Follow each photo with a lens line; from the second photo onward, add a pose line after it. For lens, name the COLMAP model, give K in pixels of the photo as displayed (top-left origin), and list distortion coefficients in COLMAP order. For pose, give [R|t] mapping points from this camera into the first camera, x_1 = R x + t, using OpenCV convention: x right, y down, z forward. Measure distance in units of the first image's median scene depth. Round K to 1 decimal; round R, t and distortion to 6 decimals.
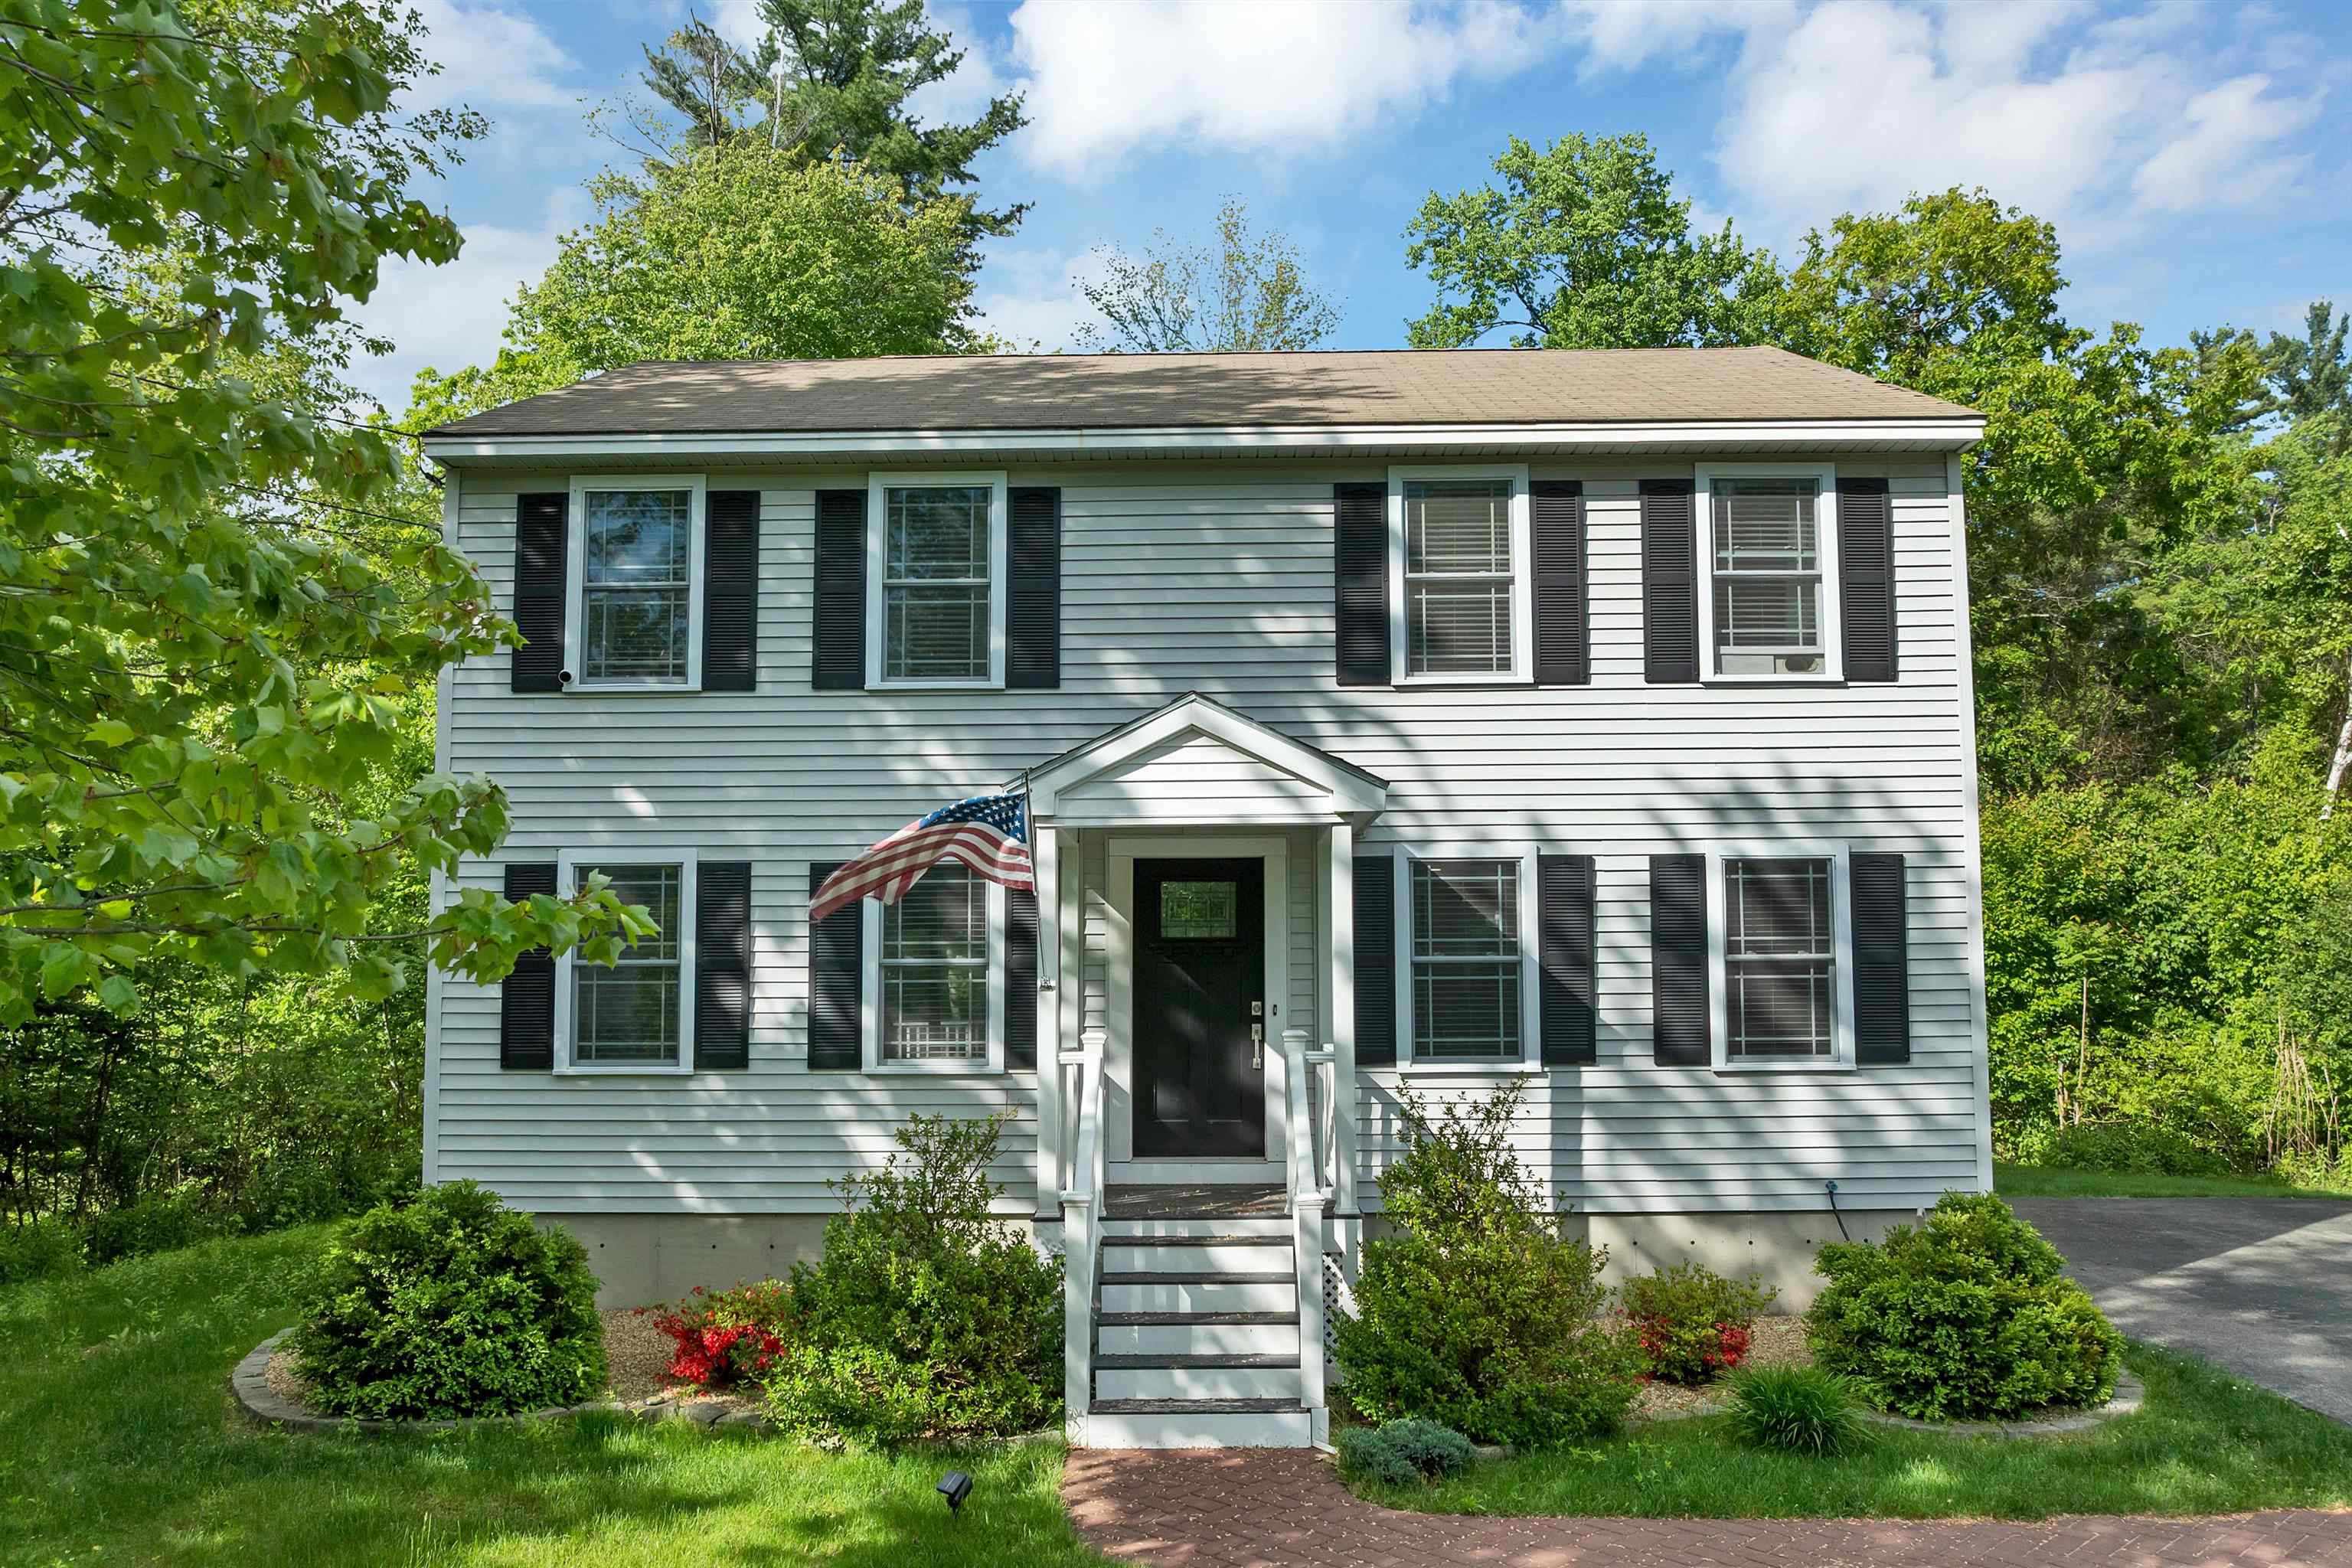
lens RADIAL K [[1689.6, 0, 1188.5], [0, 1689.6, 872.1], [0, 0, 1]] dist [-0.038952, 0.004301]
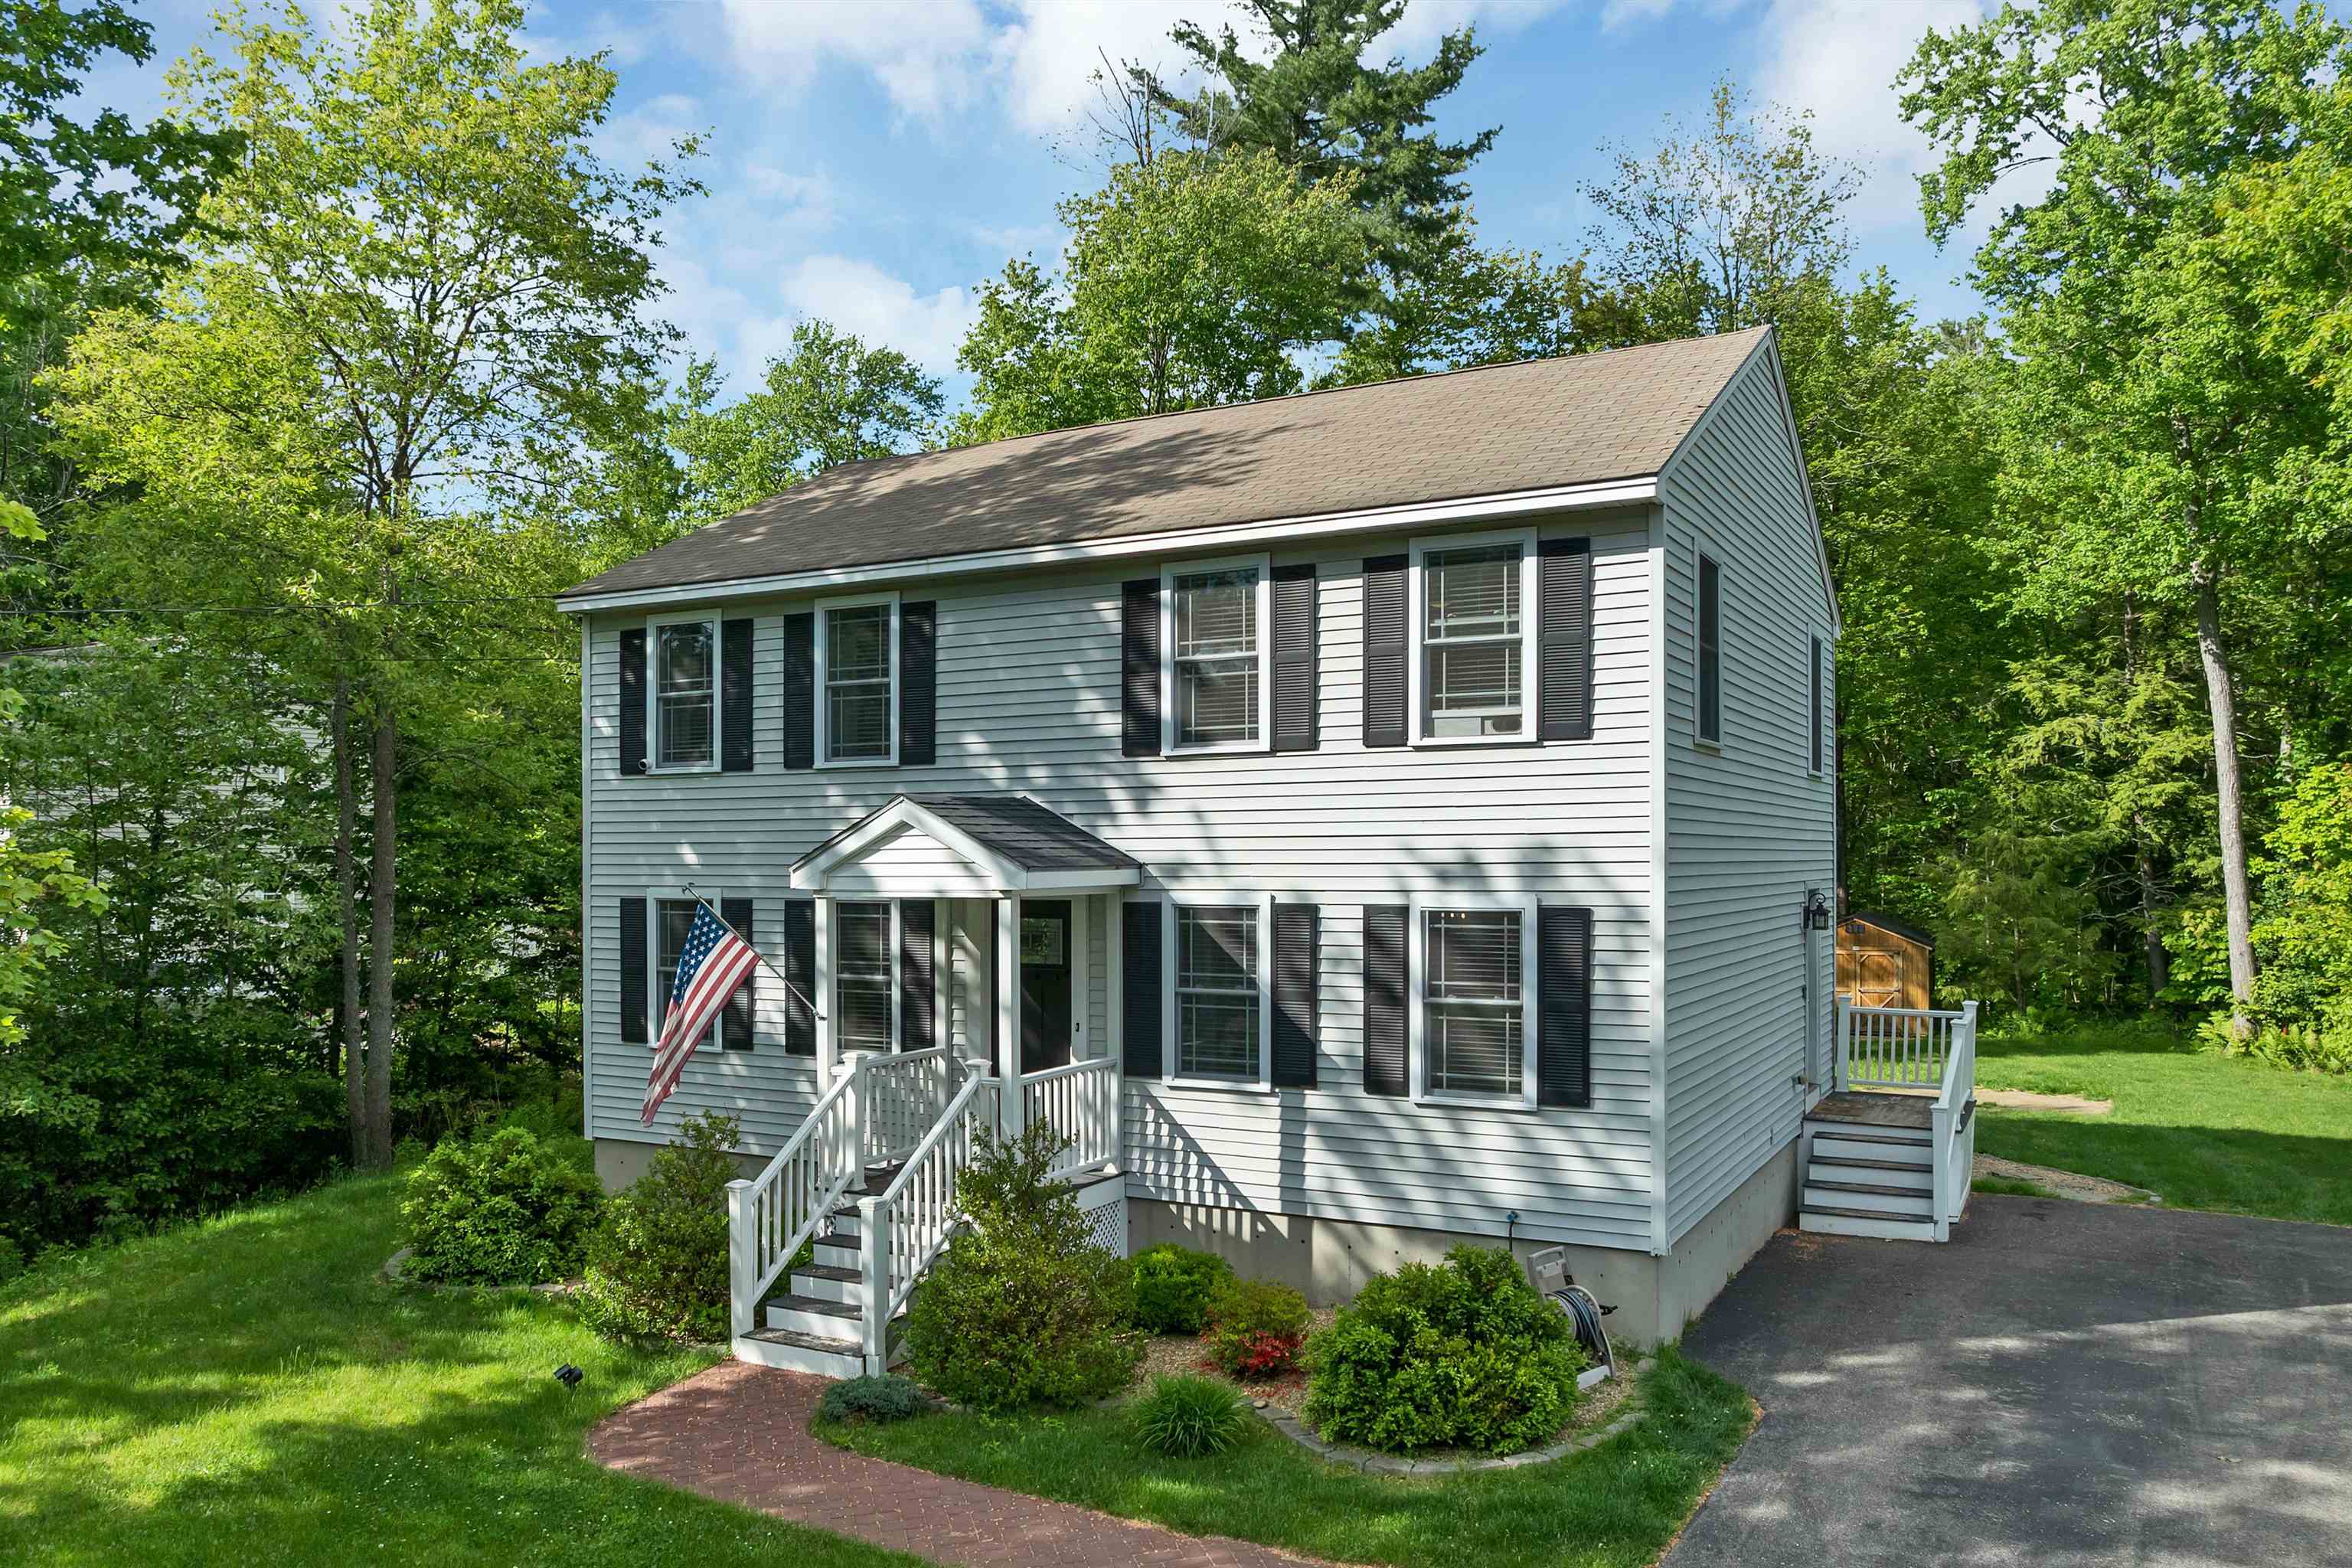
lens RADIAL K [[1685.6, 0, 1191.7], [0, 1685.6, 870.6], [0, 0, 1]] dist [-0.031478, -0.004057]
pose [[0.887098, 0.005221, -0.461552, 0.675596], [0.033825, 0.996512, 0.076284, -0.119476], [0.460340, -0.083283, 0.883827, -0.029561]]
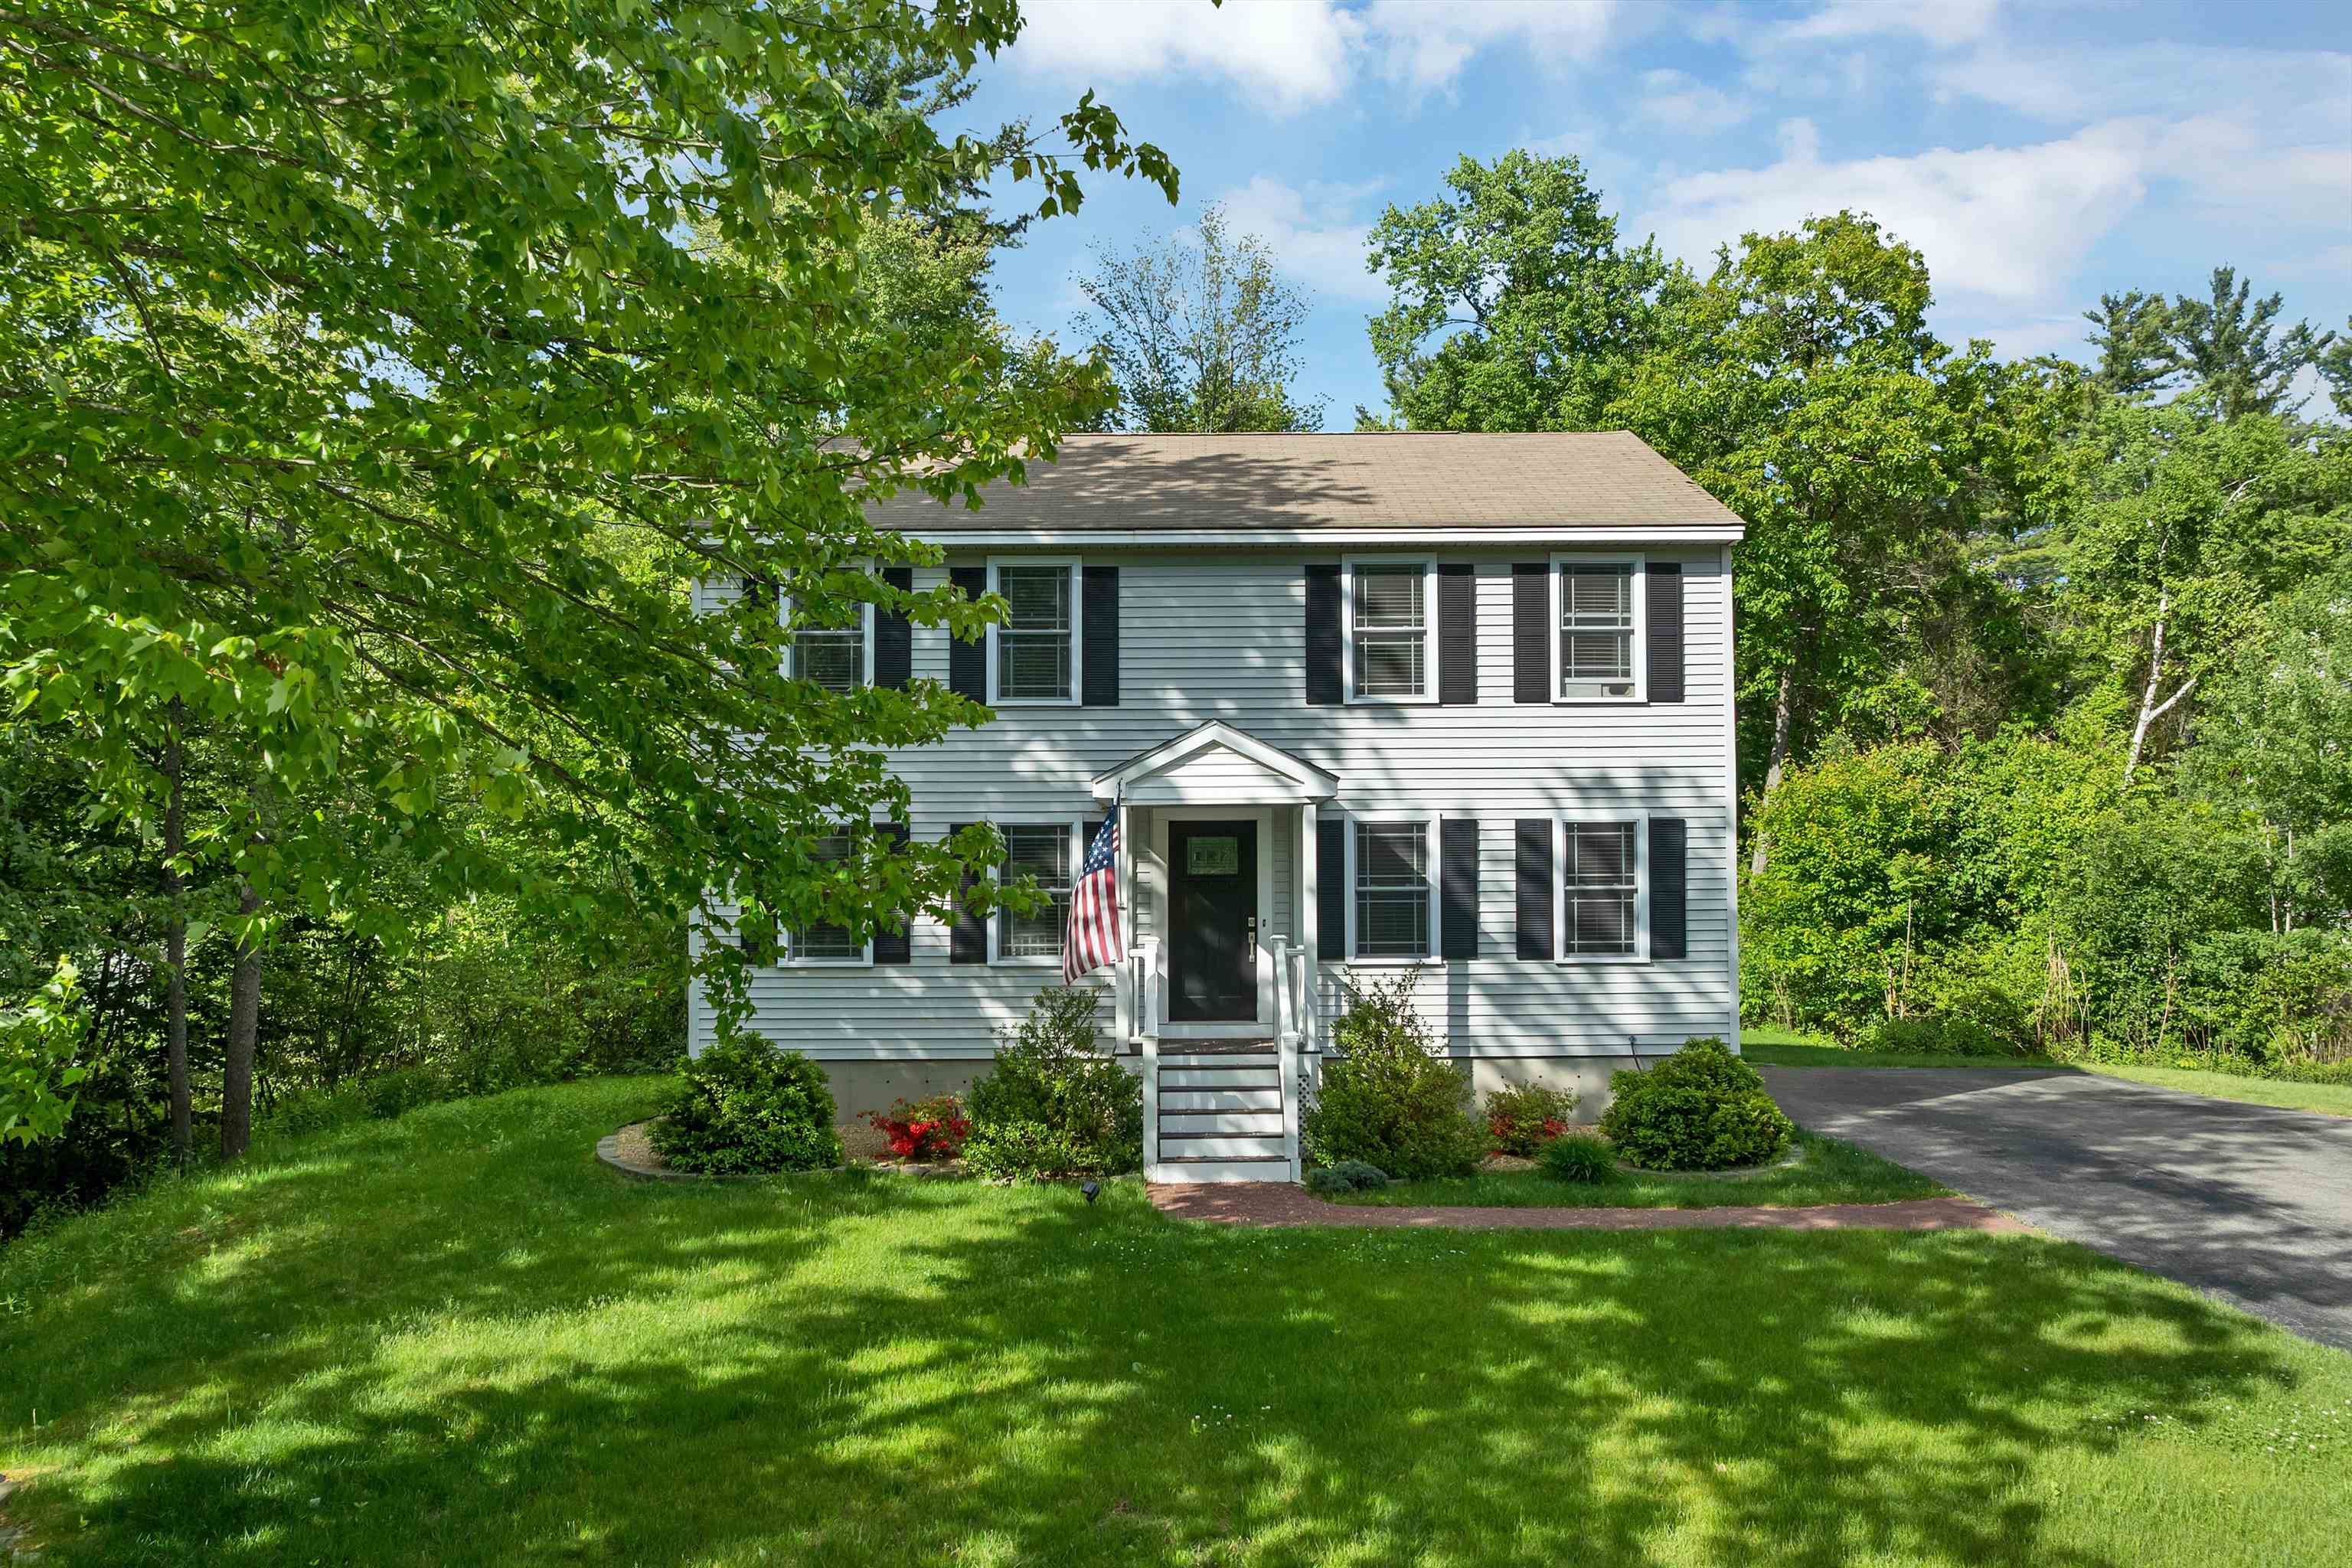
lens RADIAL K [[1685.6, 0, 1191.7], [0, 1685.6, 870.6], [0, 0, 1]] dist [-0.031478, -0.004057]
pose [[0.999747, -0.000332, 0.022486, -0.045850], [-0.000731, 0.998883, 0.047240, -0.034492], [-0.022477, -0.047244, 0.998630, -0.478588]]
